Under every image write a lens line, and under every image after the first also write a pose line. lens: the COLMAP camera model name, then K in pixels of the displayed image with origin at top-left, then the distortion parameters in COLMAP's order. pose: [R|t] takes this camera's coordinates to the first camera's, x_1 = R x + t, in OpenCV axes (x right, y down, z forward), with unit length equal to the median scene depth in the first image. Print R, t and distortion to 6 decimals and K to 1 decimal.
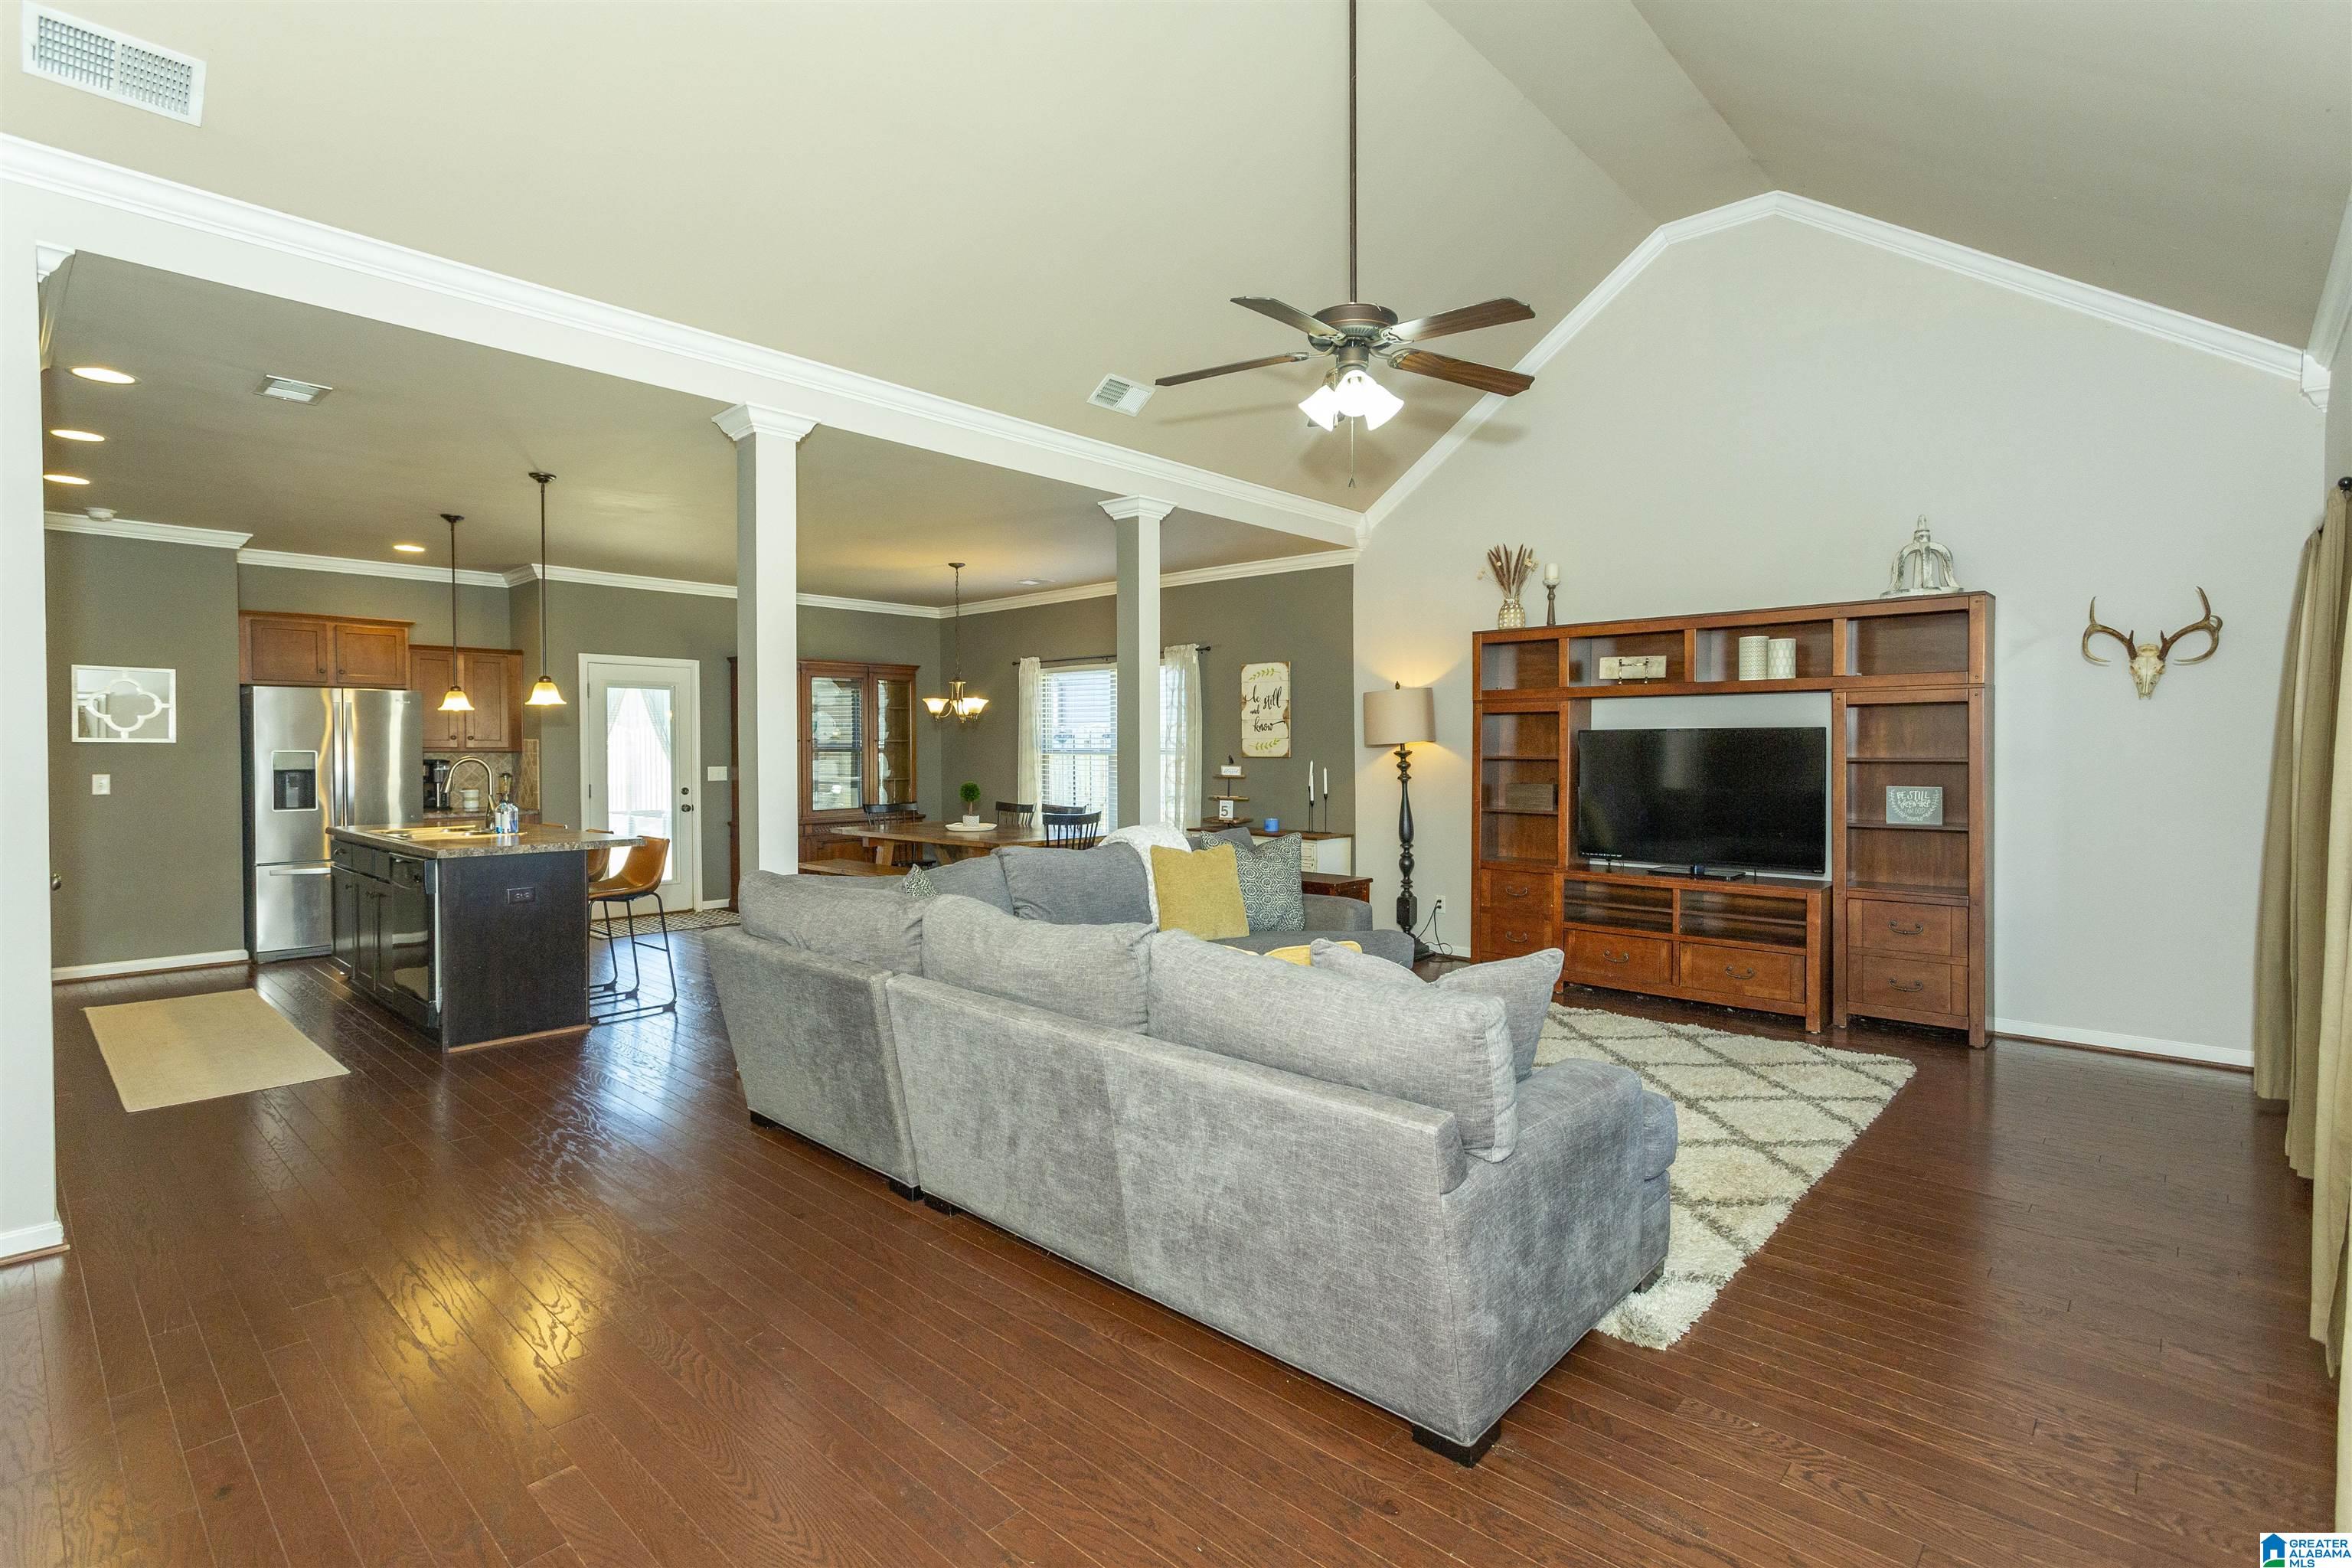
lens RADIAL K [[1109.2, 0, 1182.9], [0, 1109.2, 769.1], [0, 0, 1]] dist [-0.000037, 0.000851]
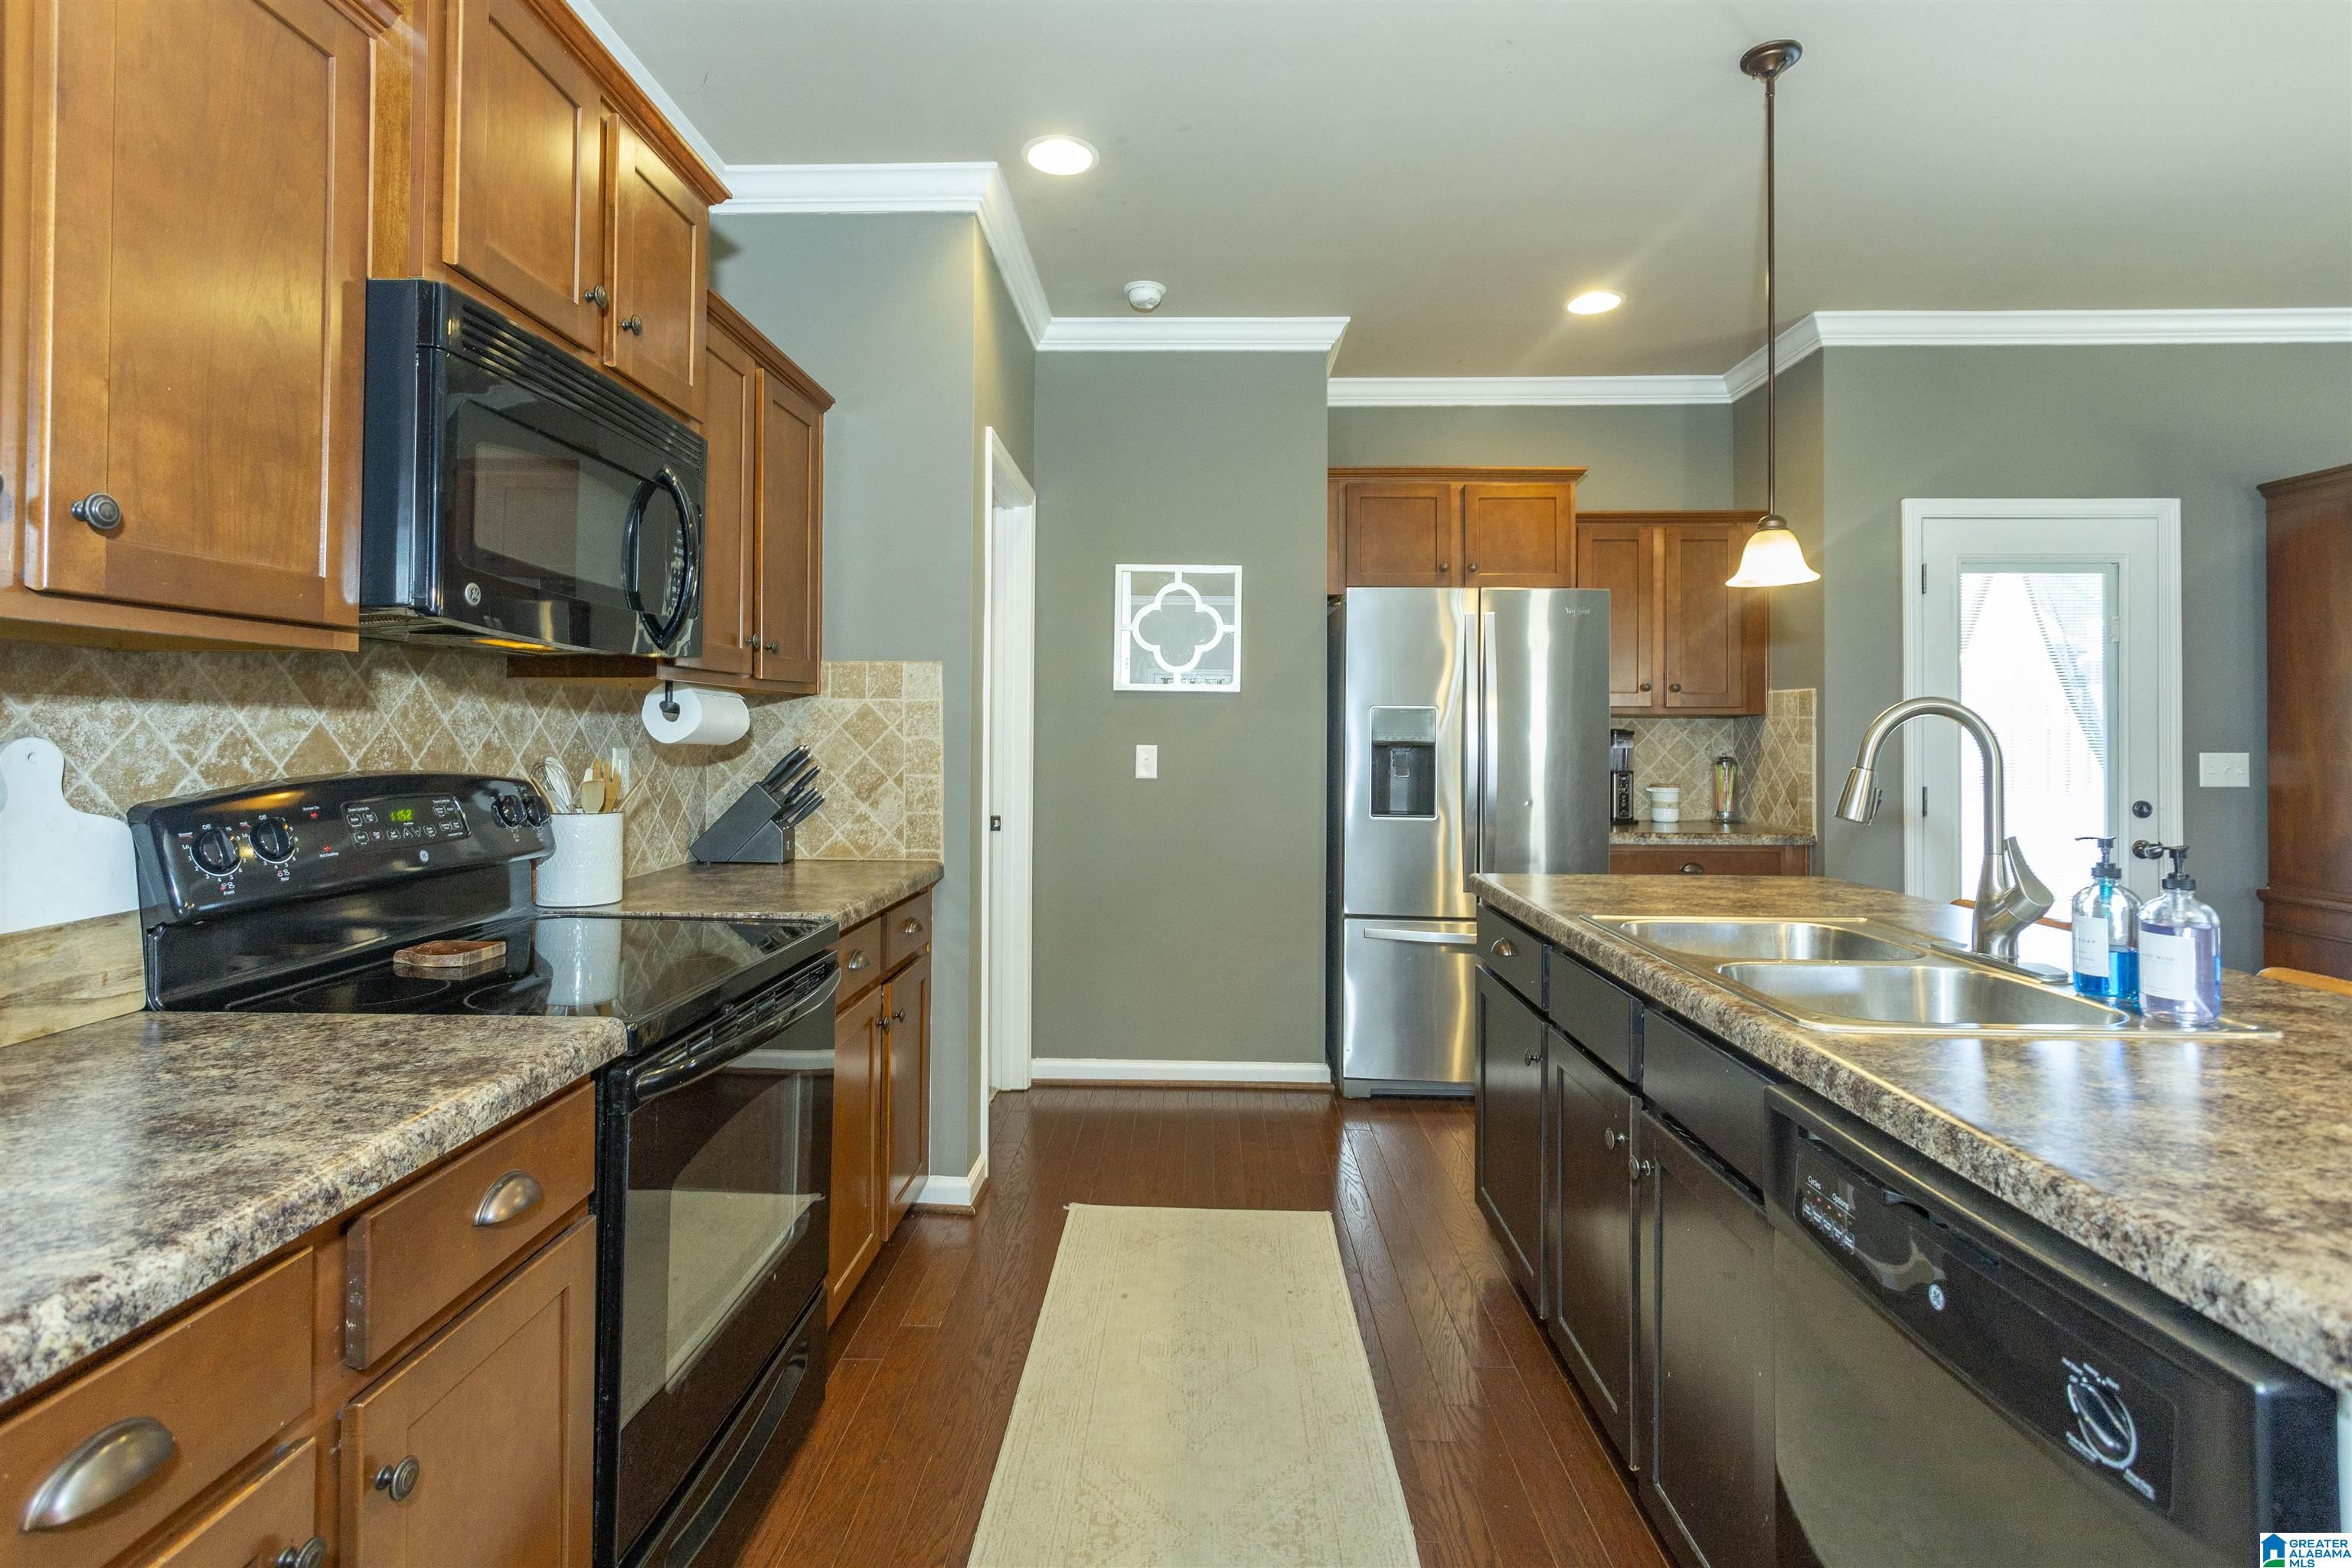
lens RADIAL K [[1109.2, 0, 1144.9], [0, 1109.2, 724.7], [0, 0, 1]] dist [-0.000037, 0.000851]
pose [[0.640190, 0.001182, -0.768216, -0.463562], [-0.022485, 0.999599, -0.017200, 0.004129], [0.767888, 0.028285, 0.639960, 0.554810]]
